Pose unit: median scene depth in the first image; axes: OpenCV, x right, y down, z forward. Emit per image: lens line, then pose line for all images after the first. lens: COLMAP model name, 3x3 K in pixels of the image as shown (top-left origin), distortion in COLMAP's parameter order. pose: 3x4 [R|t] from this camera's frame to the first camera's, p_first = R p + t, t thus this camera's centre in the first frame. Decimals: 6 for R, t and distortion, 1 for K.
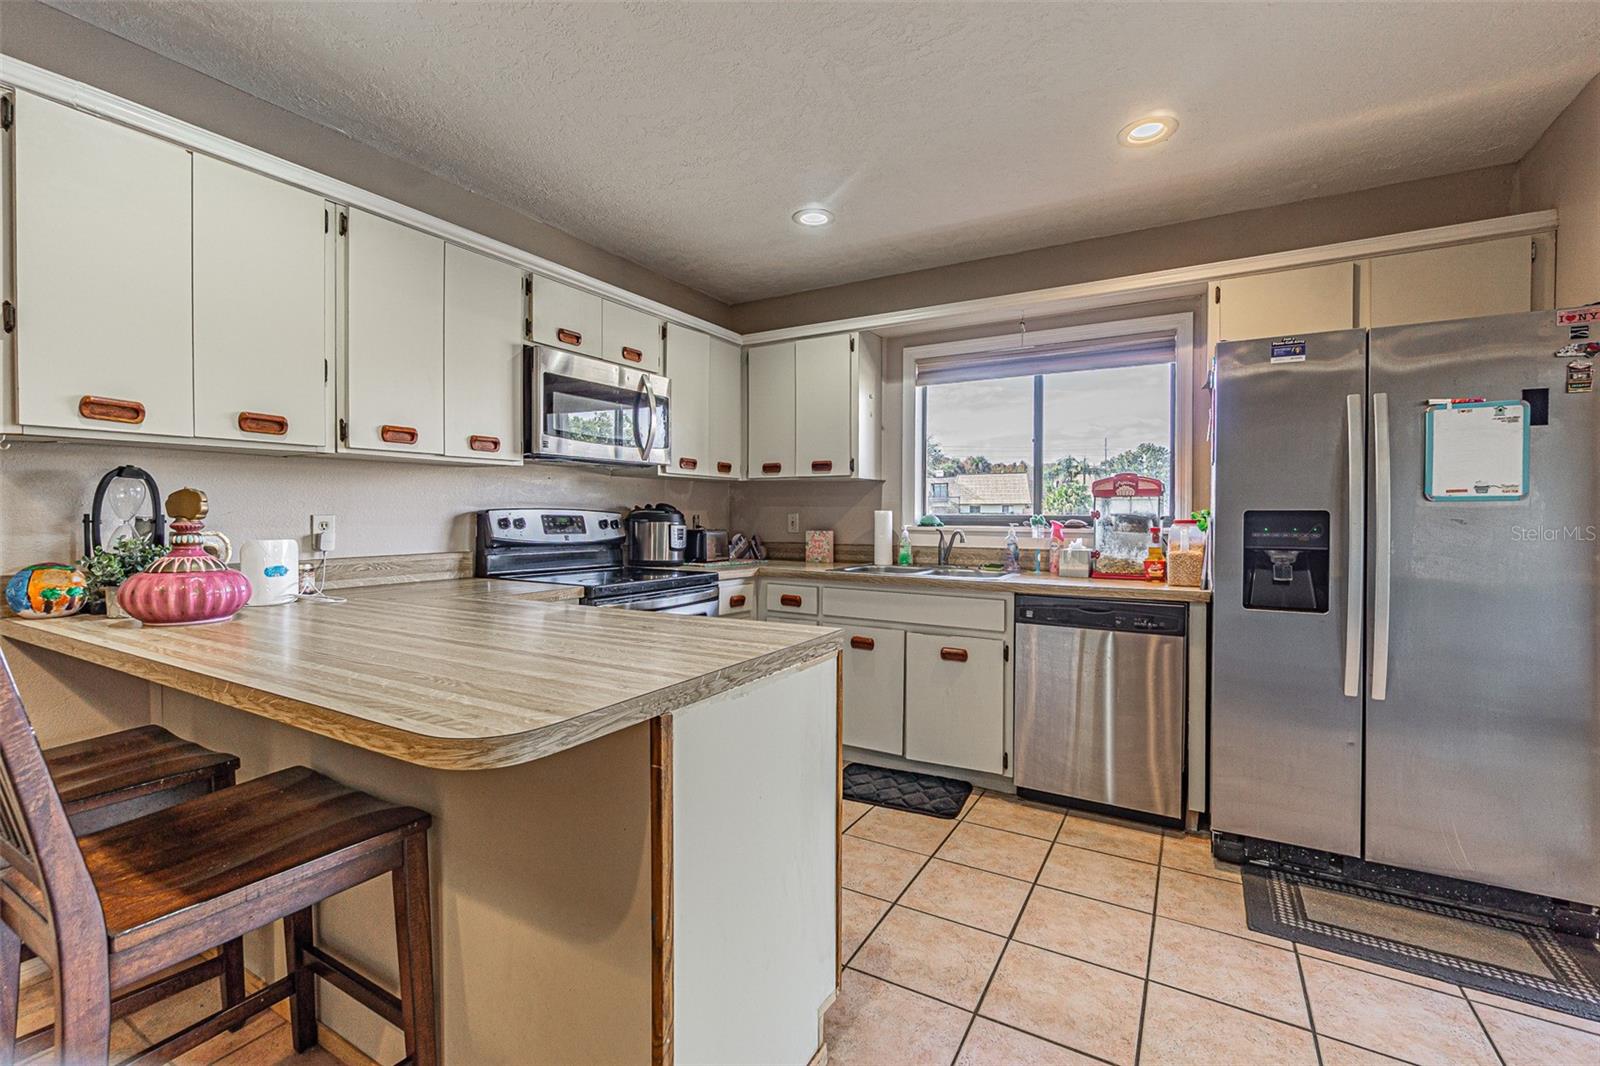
lens RADIAL K [[694.1, 0, 804.1], [0, 694.1, 519.4], [0, 0, 1]] dist [-0.002215, -0.000411]
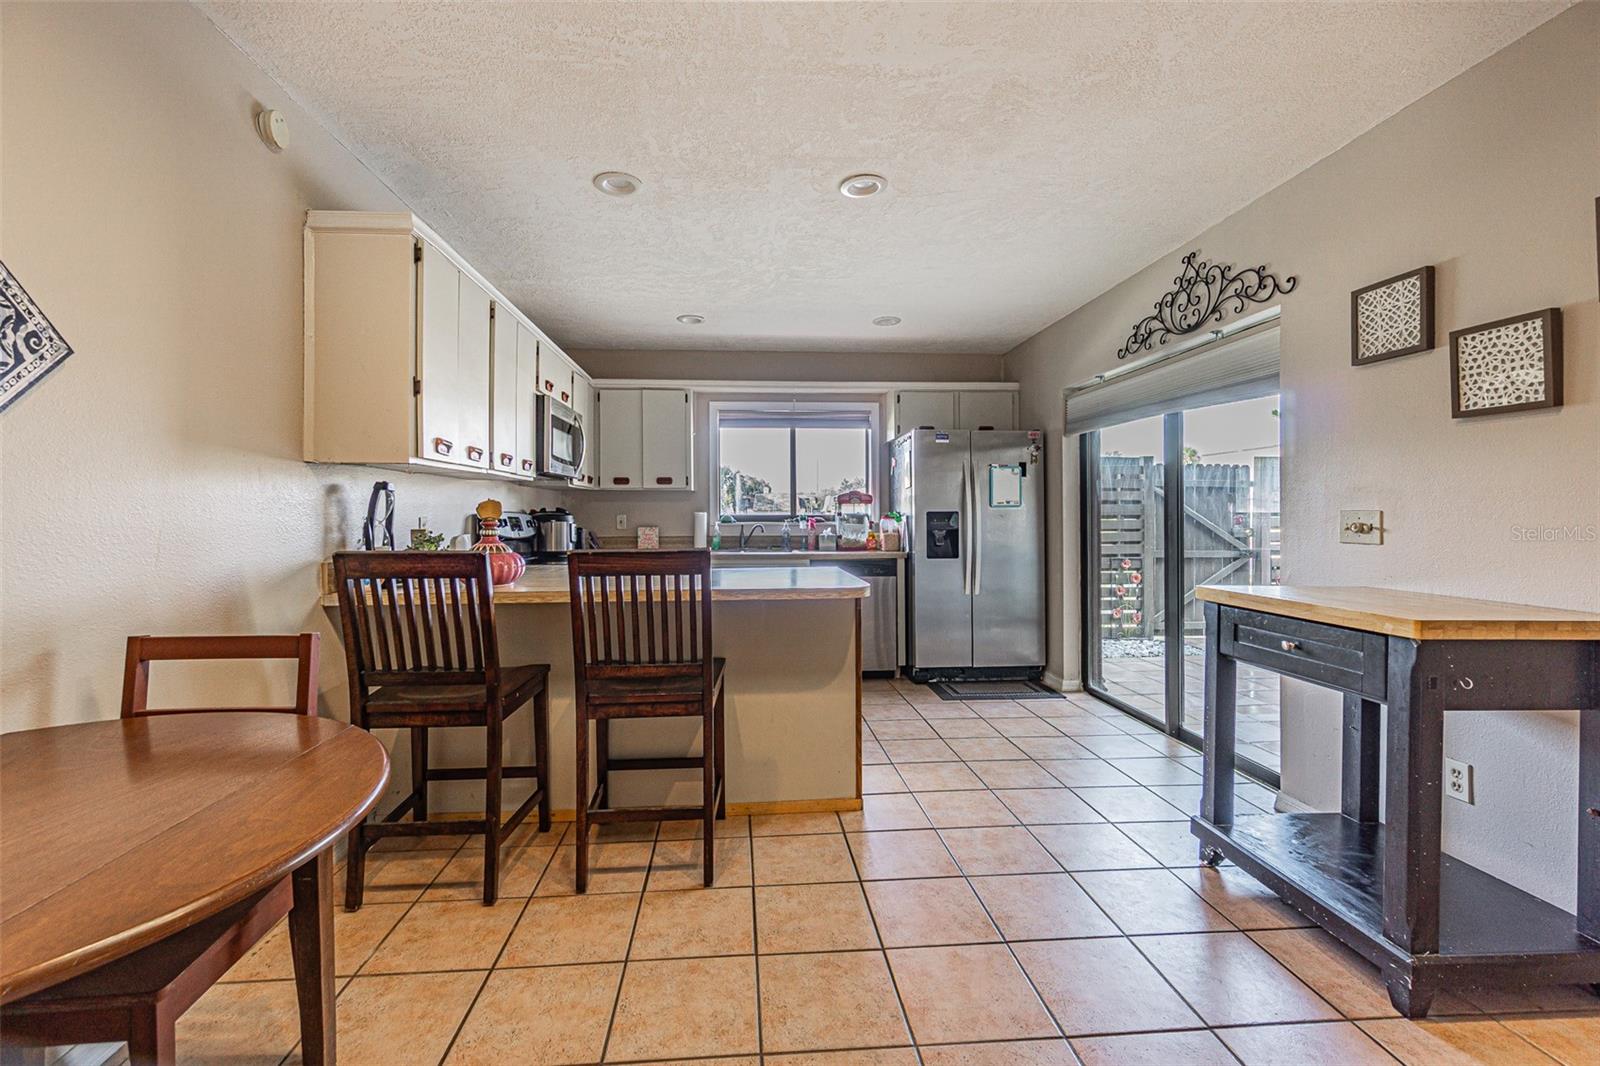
lens RADIAL K [[696.3, 0, 801.6], [0, 696.3, 507.6], [0, 0, 1]] dist [0.000450, 0.000134]
pose [[0.816546, 0.000413, 0.577280, -0.658921], [0.010558, 0.999822, -0.015650, 0.003348], [-0.577184, 0.018874, 0.816396, -0.368830]]
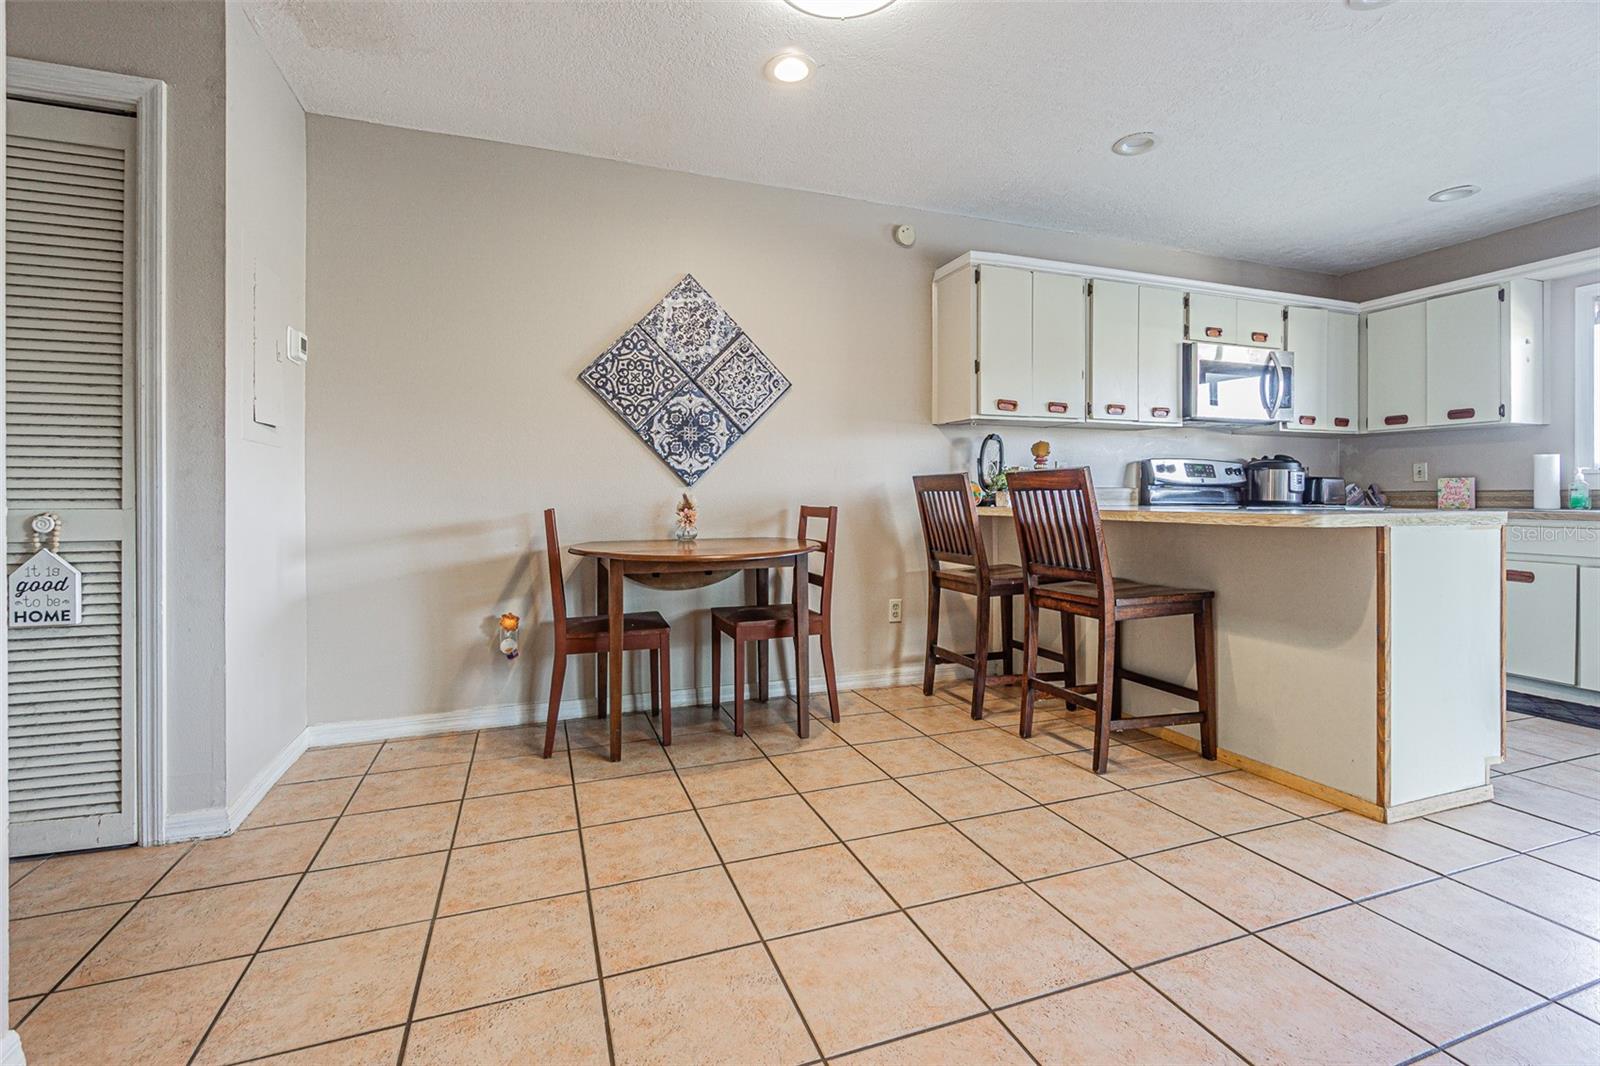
lens RADIAL K [[709.8, 0, 781.0], [0, 709.8, 498.2], [0, 0, 1]] dist [0.001420, 0.000203]
pose [[0.759334, -0.002337, -0.650697, -0.065843], [-0.005114, 0.999941, -0.009559, 0.078201], [0.650681, 0.010586, 0.759278, -0.574031]]
